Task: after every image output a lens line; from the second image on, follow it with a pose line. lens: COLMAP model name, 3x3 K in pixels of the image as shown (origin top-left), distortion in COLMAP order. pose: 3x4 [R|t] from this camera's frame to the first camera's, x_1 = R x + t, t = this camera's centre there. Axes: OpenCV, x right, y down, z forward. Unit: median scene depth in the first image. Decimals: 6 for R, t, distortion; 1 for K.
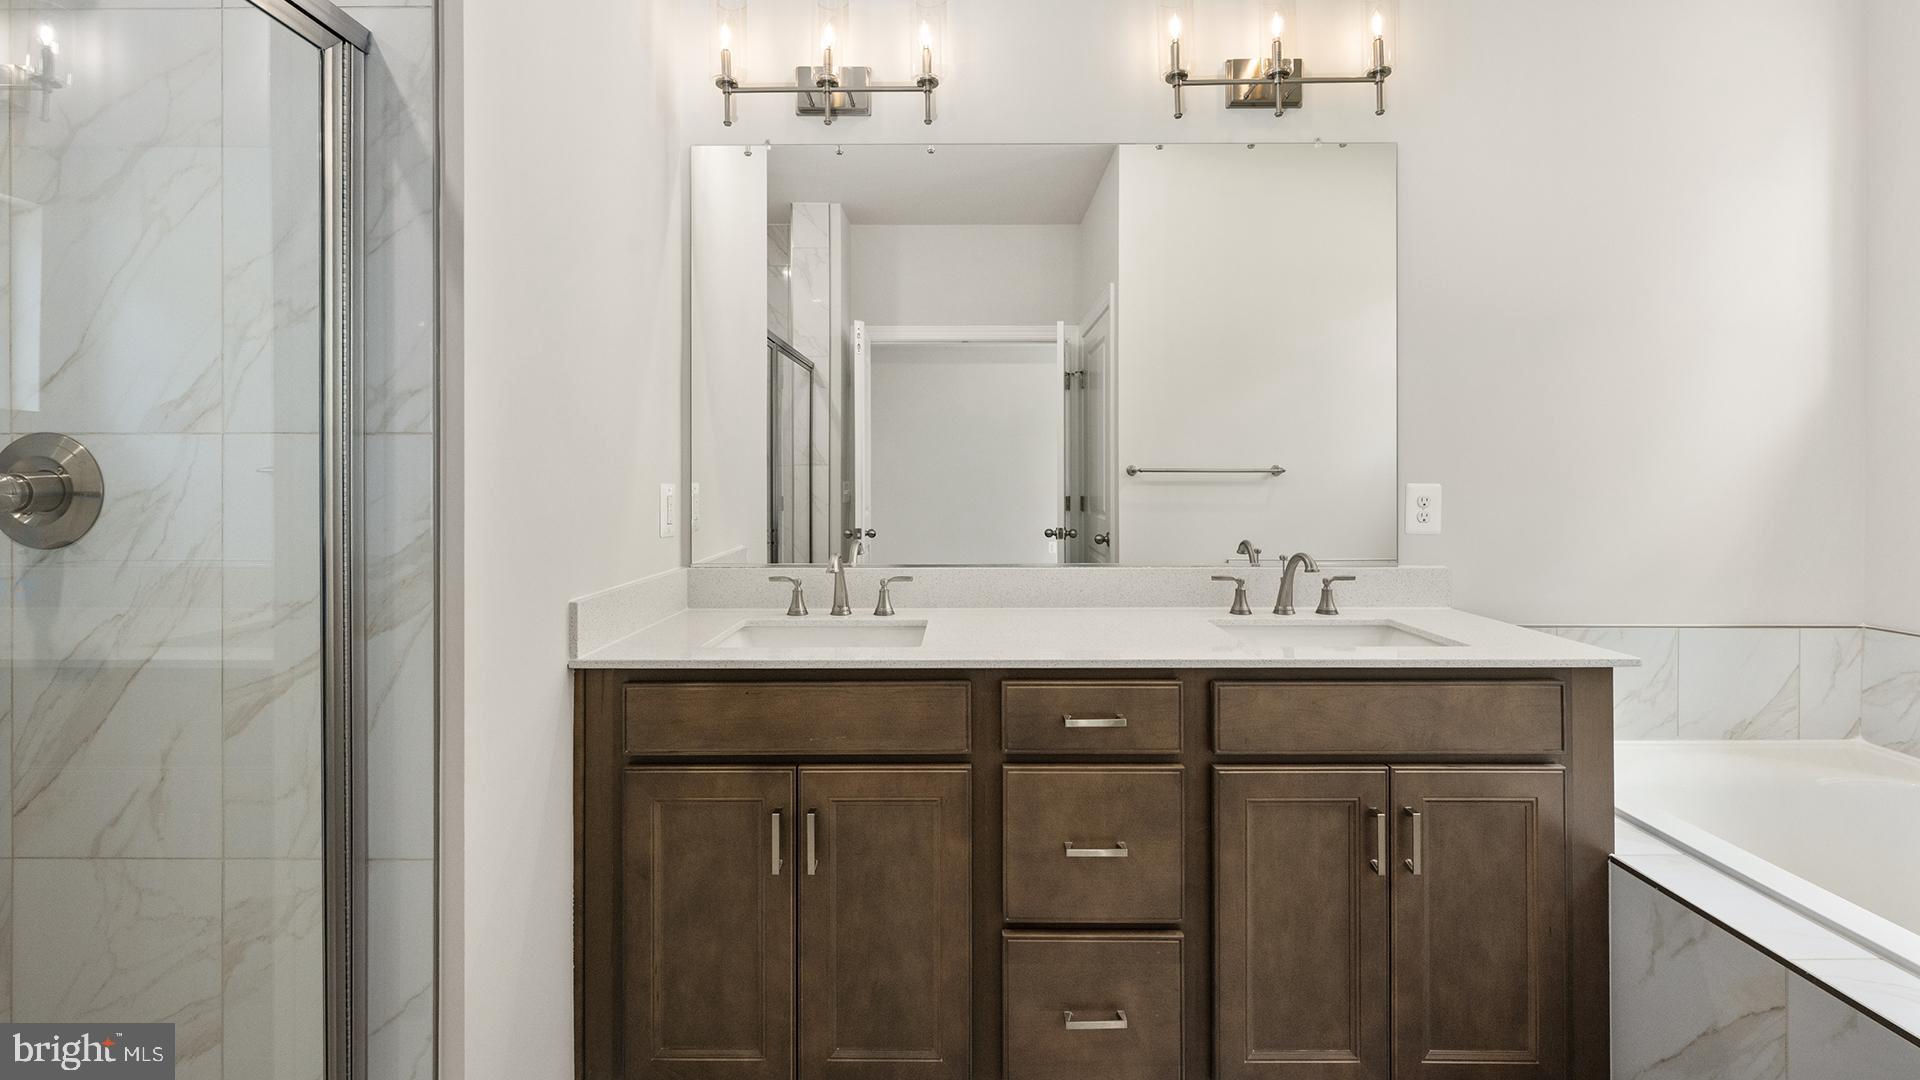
lens RADIAL K [[778.4, 0, 963.4], [0, 778.4, 473.4], [0, 0, 1]] dist [0.000023, 0.000044]
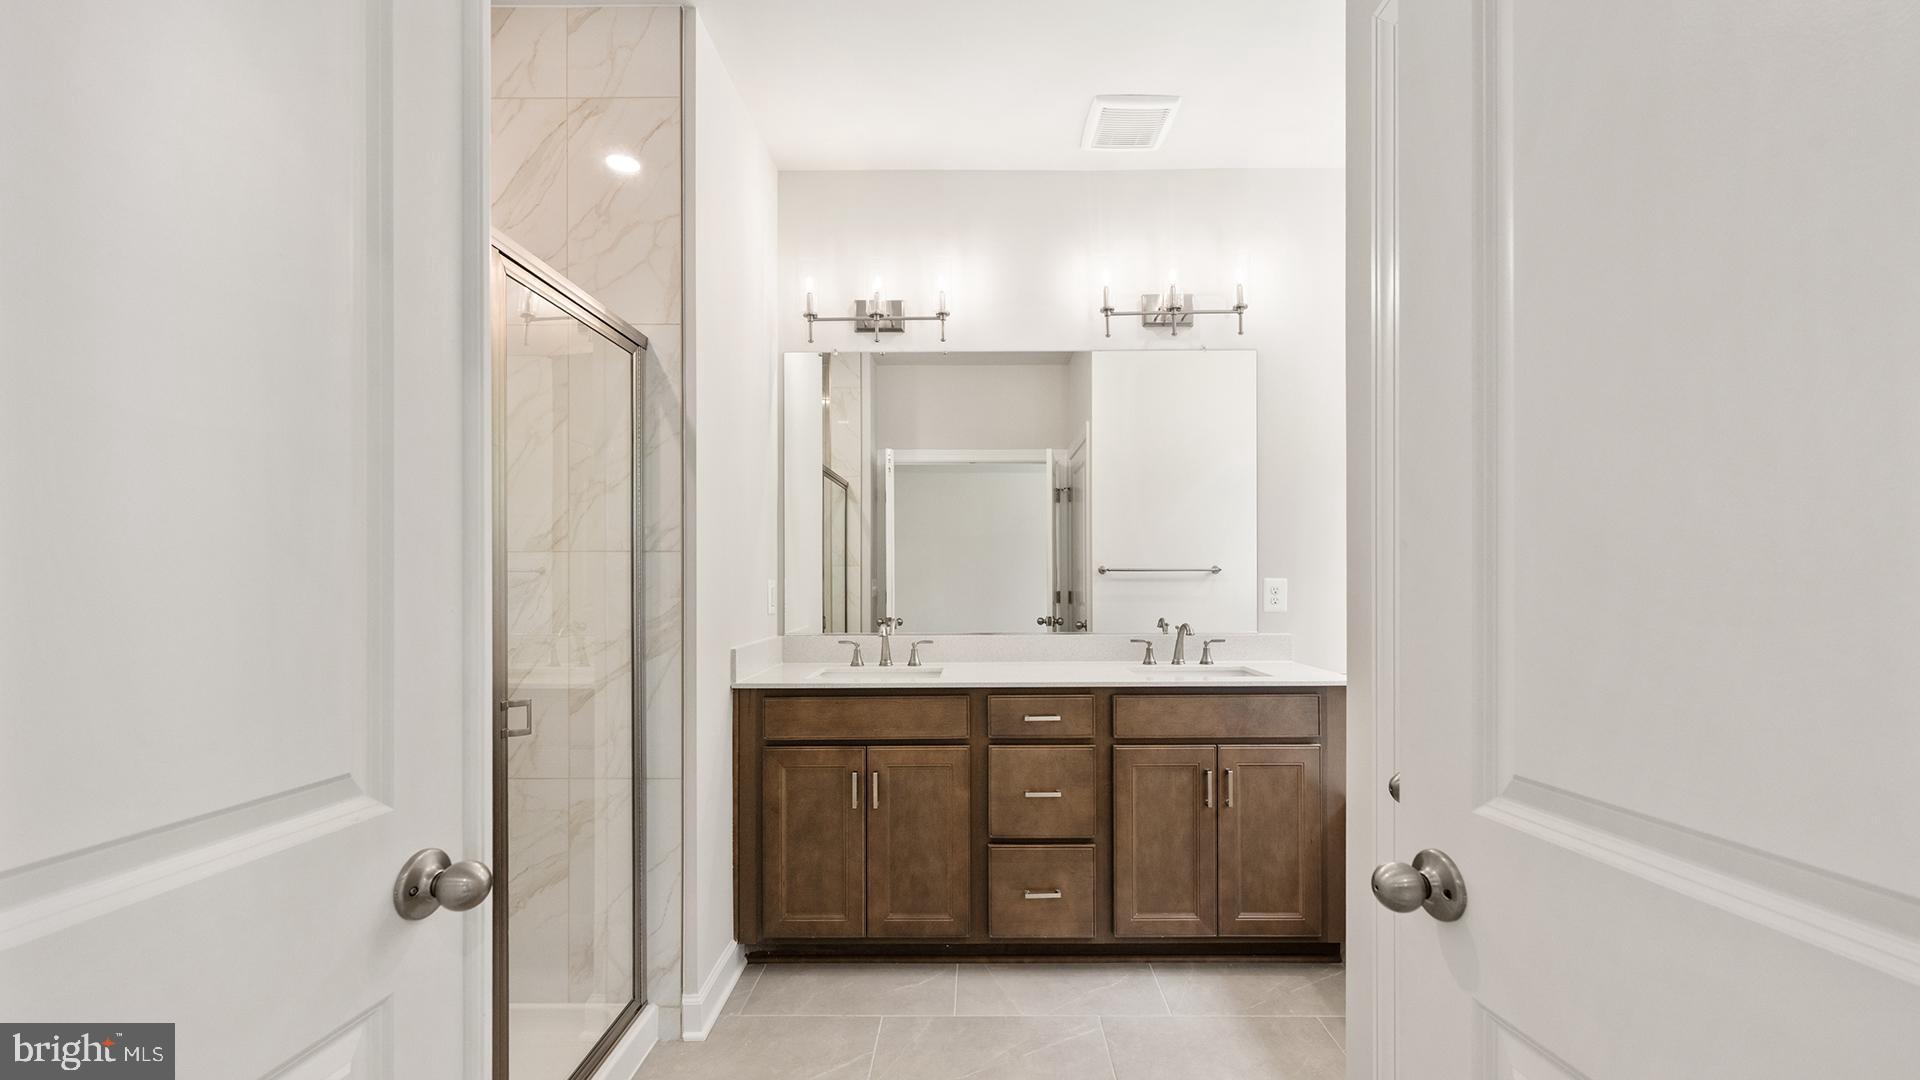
lens RADIAL K [[801.9, 0, 960.0], [0, 801.9, 540.0], [0, 0, 1]] dist [-0.000054, -0.000007]
pose [[0.999786, -0.003208, -0.020440, 0.026521], [0.002371, 0.999162, -0.040853, 0.001607], [0.020554, 0.040796, 0.998956, -0.759714]]
